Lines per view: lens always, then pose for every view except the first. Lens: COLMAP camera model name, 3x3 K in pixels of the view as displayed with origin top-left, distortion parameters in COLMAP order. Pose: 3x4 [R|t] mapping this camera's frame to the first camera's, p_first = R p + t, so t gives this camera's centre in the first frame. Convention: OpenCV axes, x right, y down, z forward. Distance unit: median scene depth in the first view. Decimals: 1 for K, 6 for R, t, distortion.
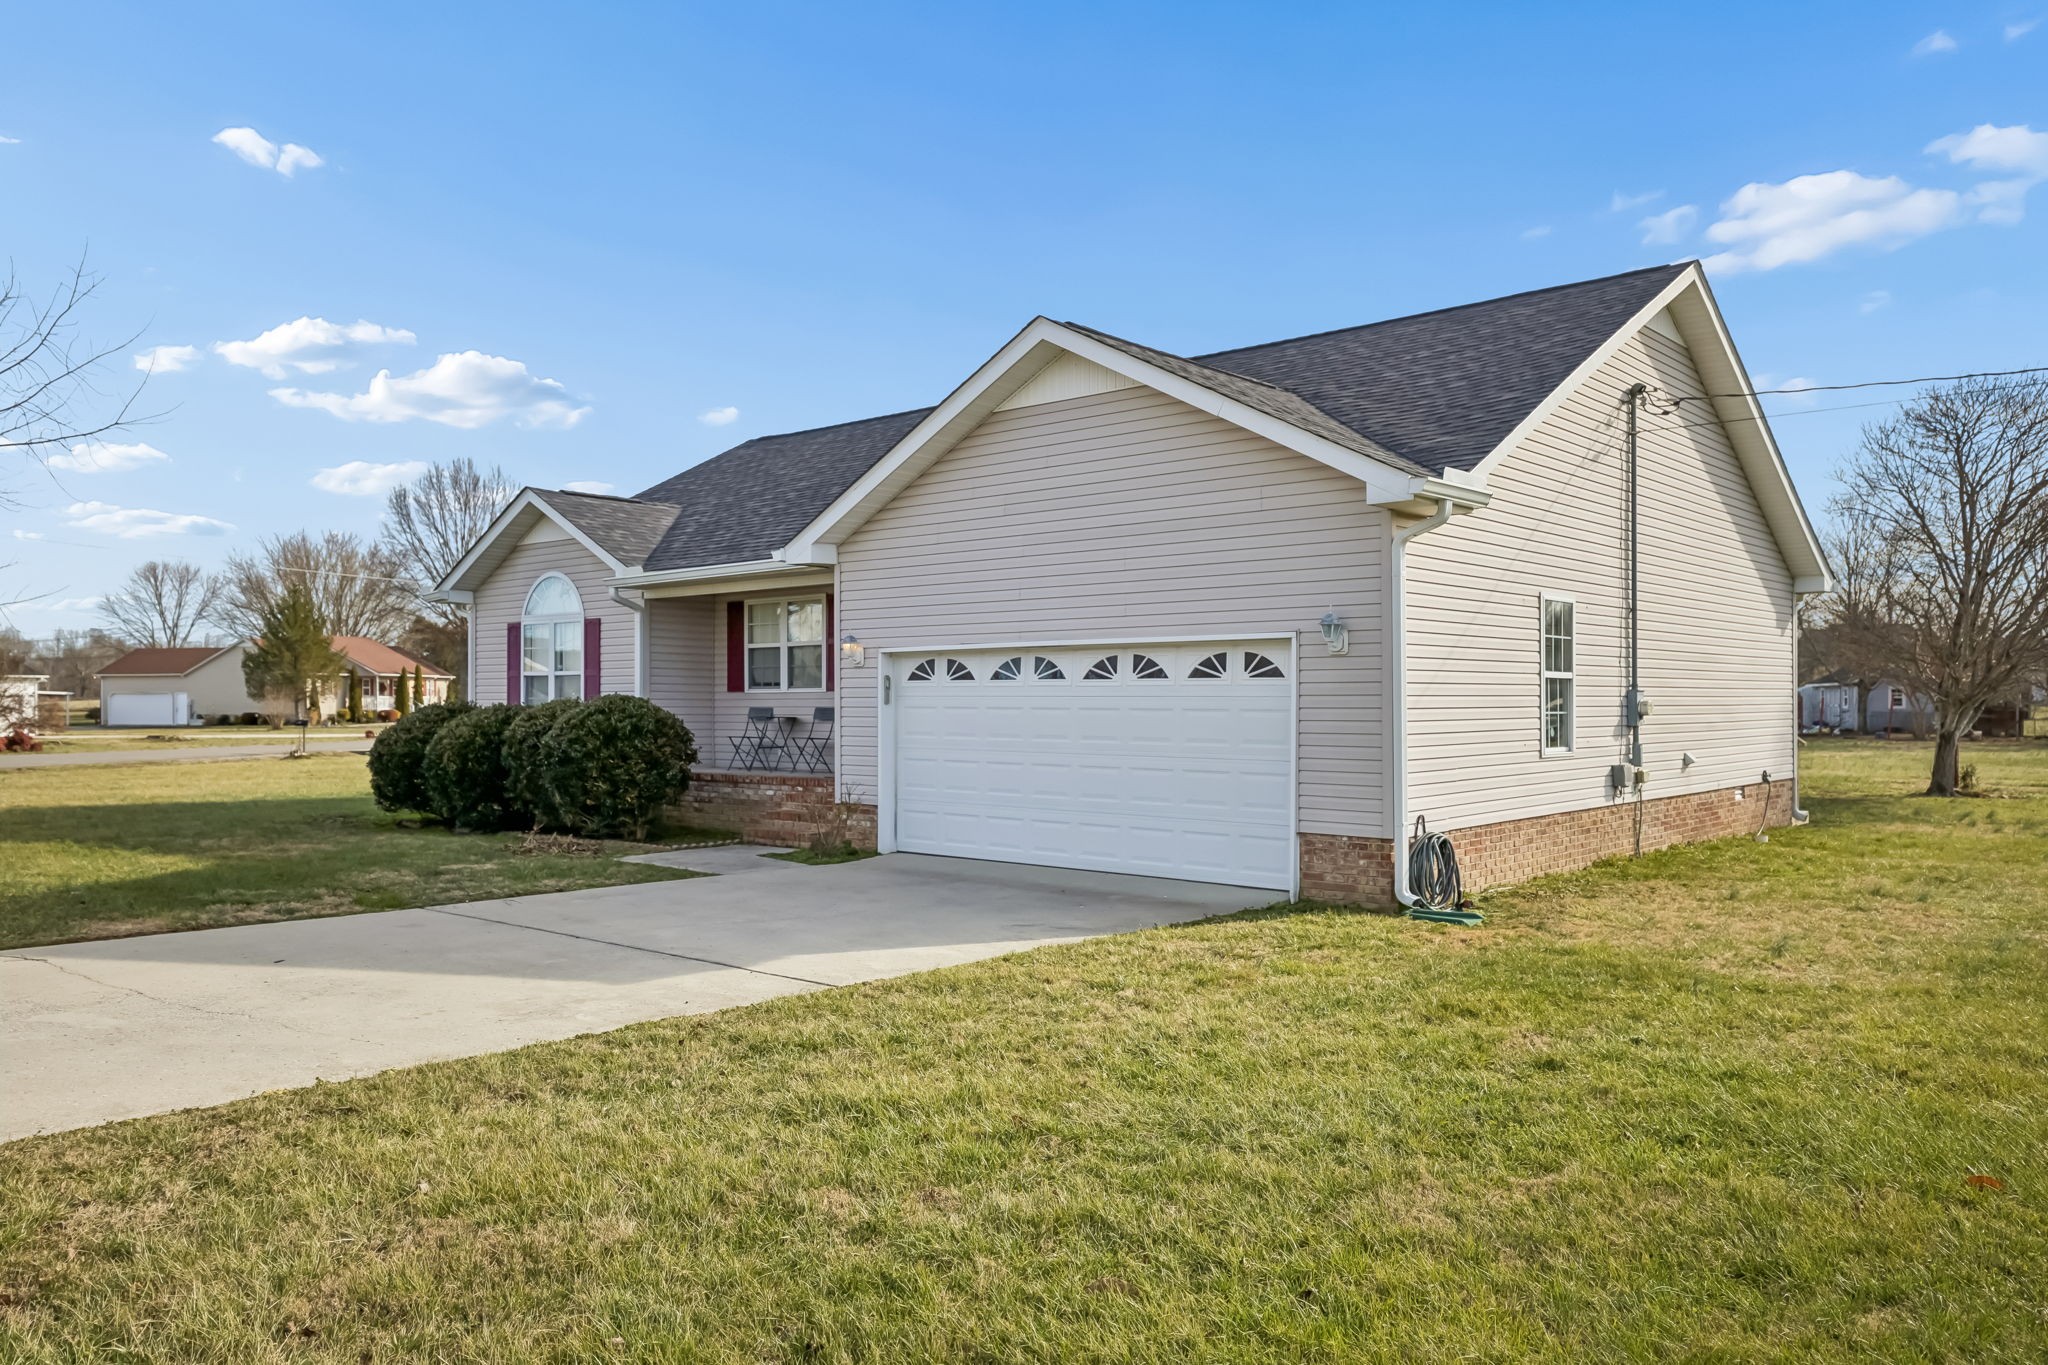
lens RADIAL K [[1516.2, 0, 1024.0], [0, 1516.2, 682.5], [0, 0, 1]] dist [0.004187, 0.000624]
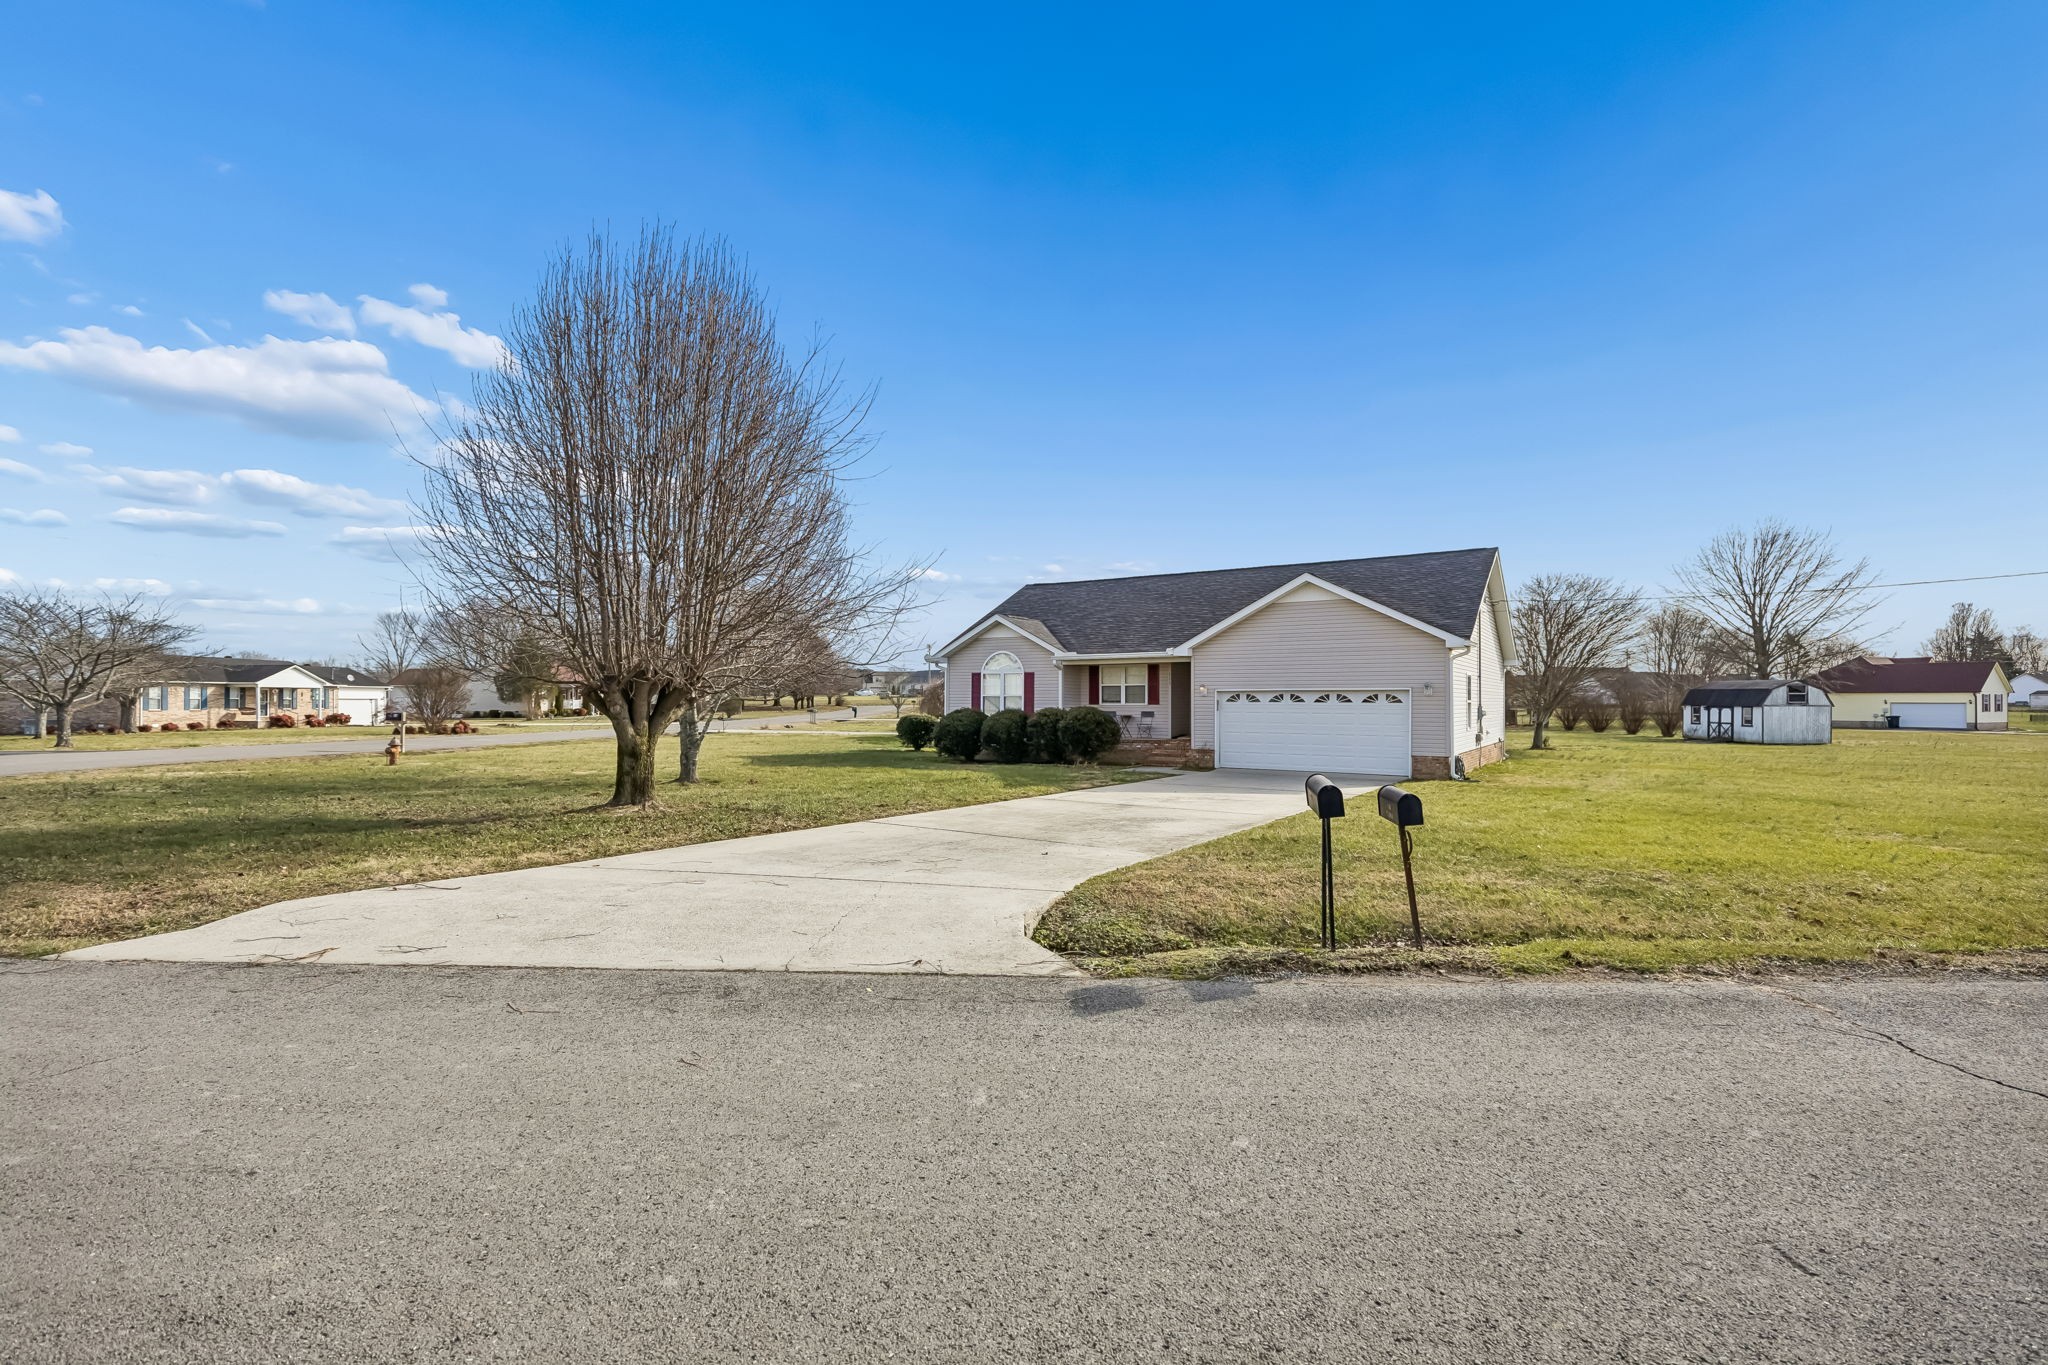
lens RADIAL K [[985.8, 0, 1019.7], [0, 985.8, 676.8], [0, 0, 1]] dist [0.002992, 0.000893]
pose [[0.989516, 0.006338, 0.144285, -0.644045], [-0.004435, 0.999899, -0.013507, -0.018927], [-0.144356, 0.012726, 0.989444, -0.596133]]
